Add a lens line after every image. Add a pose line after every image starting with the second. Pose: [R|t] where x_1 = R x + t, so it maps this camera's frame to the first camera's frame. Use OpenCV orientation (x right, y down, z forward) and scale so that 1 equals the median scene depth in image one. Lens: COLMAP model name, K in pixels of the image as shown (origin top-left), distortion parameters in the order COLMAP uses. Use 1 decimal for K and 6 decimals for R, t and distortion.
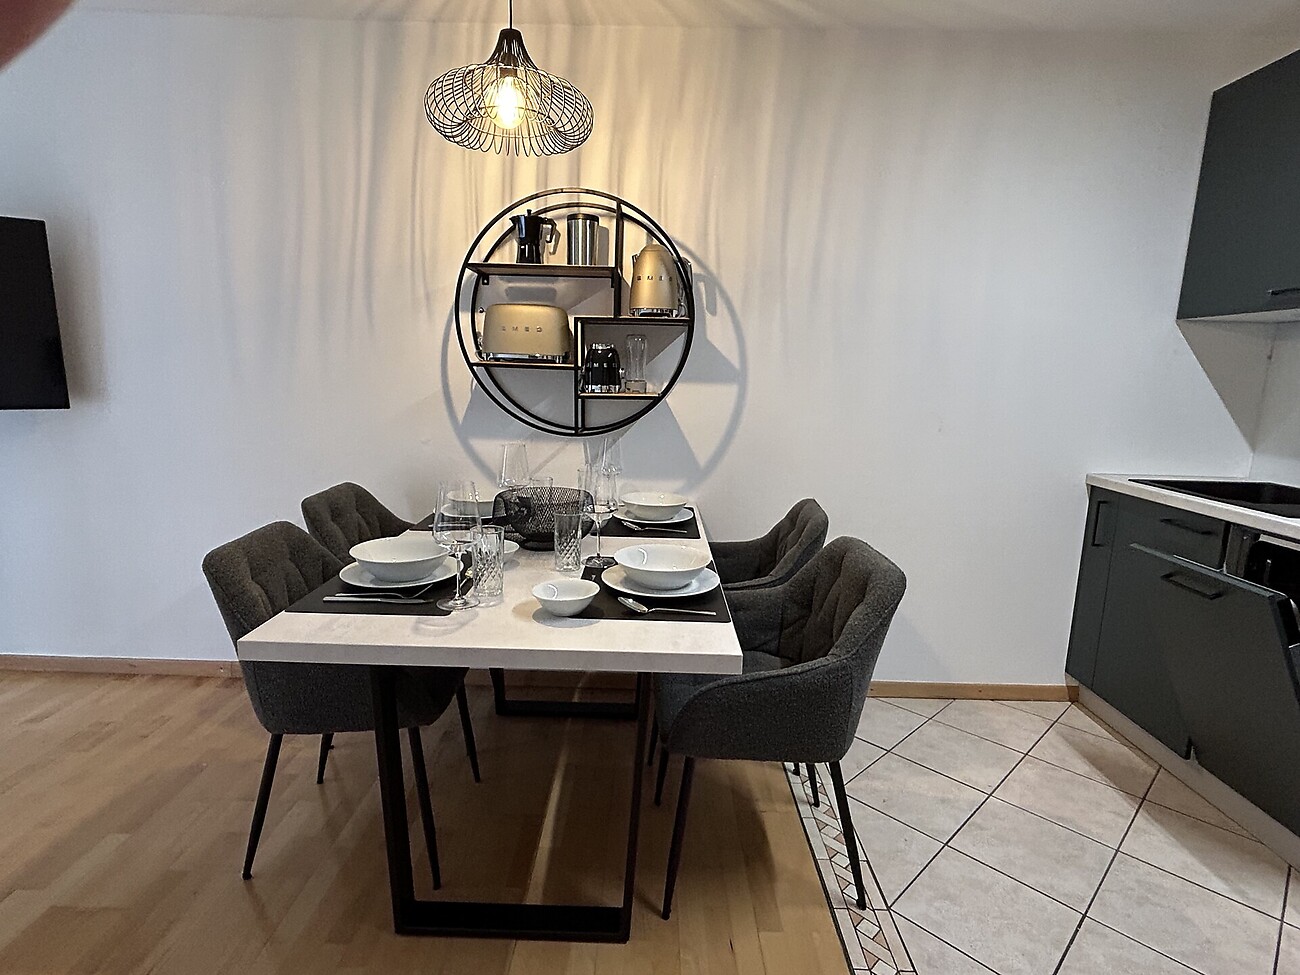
lens RADIAL K [[681.3, 0, 645.4], [0, 681.3, 487.9], [0, 0, 1]] dist [-0.015375, 0.000558]
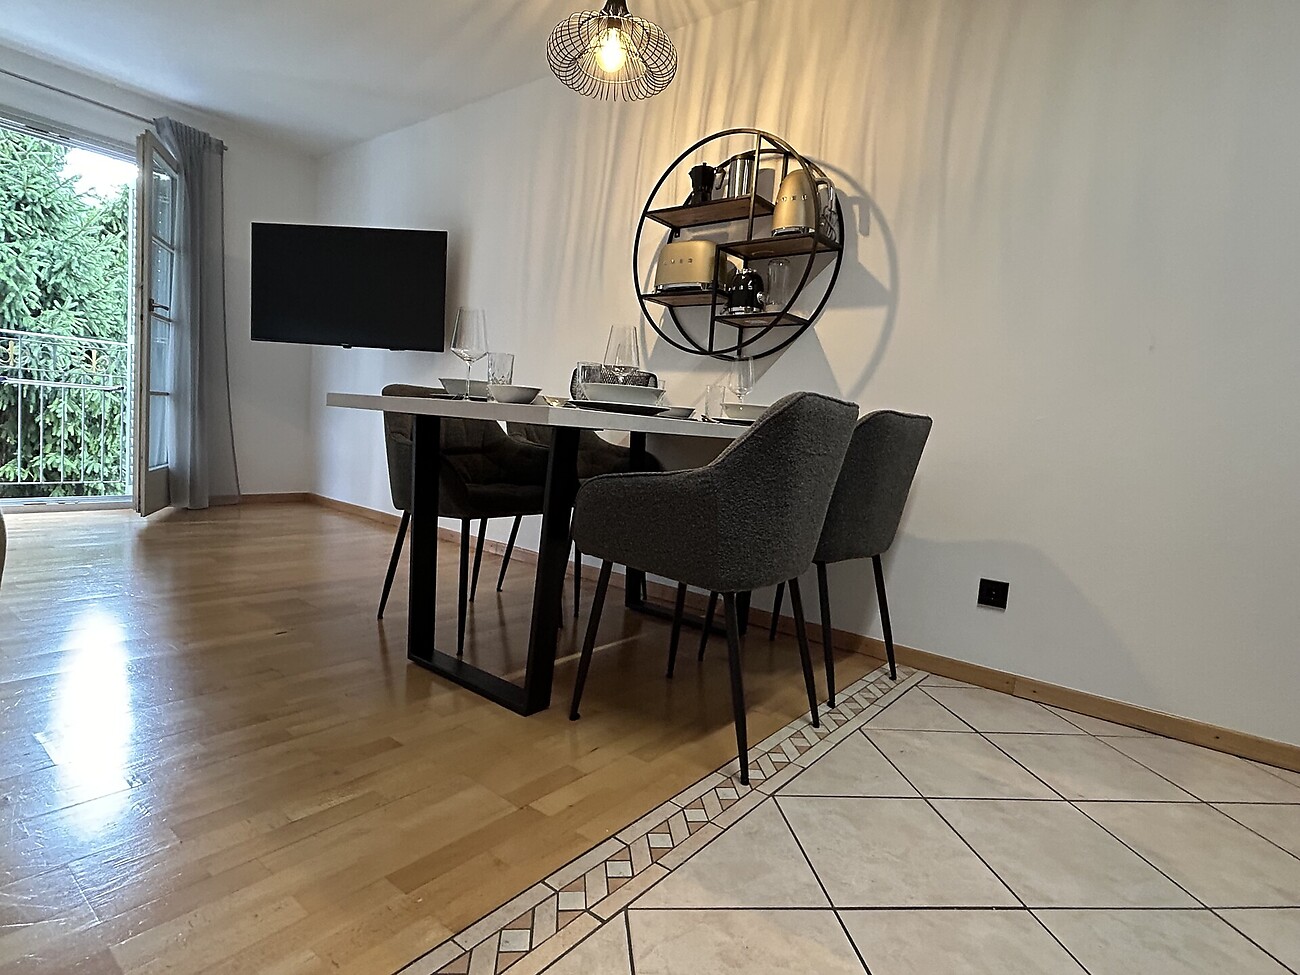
lens RADIAL K [[681.3, 0, 645.0], [0, 681.3, 489.6], [0, 0, 1]] dist [-0.015375, 0.000558]
pose [[0.788031, 0.093636, -0.608473, 0.487445], [-0.160604, 0.985409, -0.056357, 0.210237], [0.594318, 0.142135, 0.791571, 0.108803]]
